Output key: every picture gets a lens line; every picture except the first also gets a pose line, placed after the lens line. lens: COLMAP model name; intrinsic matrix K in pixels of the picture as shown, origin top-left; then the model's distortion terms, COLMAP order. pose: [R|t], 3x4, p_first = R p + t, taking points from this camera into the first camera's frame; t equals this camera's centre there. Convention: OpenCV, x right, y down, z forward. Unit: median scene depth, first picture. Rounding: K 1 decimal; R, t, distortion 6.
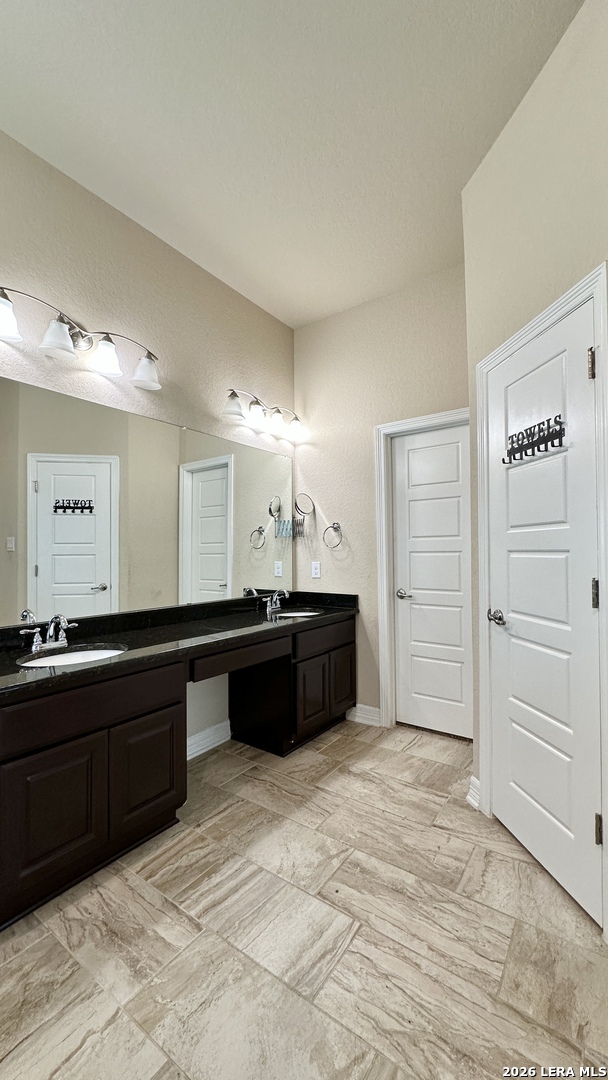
lens RADIAL K [[431.7, 0, 304.0], [0, 431.7, 540.0], [0, 0, 1]] dist [-0.003062, -0.000170]
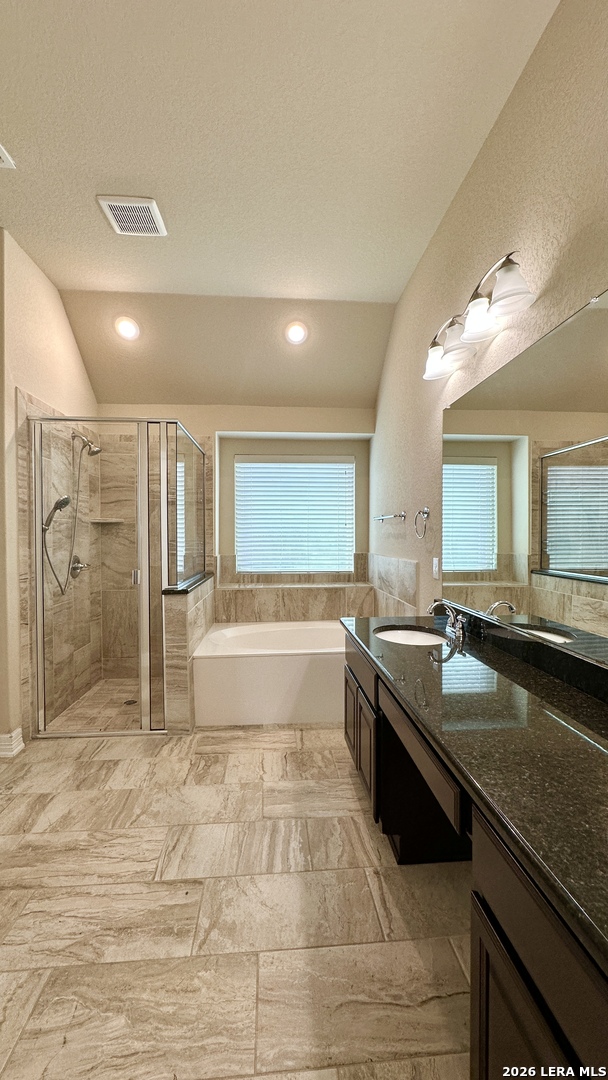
lens RADIAL K [[431.7, 0, 304.0], [0, 431.7, 540.0], [0, 0, 1]] dist [-0.003062, -0.000170]
pose [[-0.762475, 0.017359, -0.646784, 0.481208], [0.025486, 0.999670, -0.003216, 0.006754], [0.646515, -0.018936, -0.762666, 1.874818]]
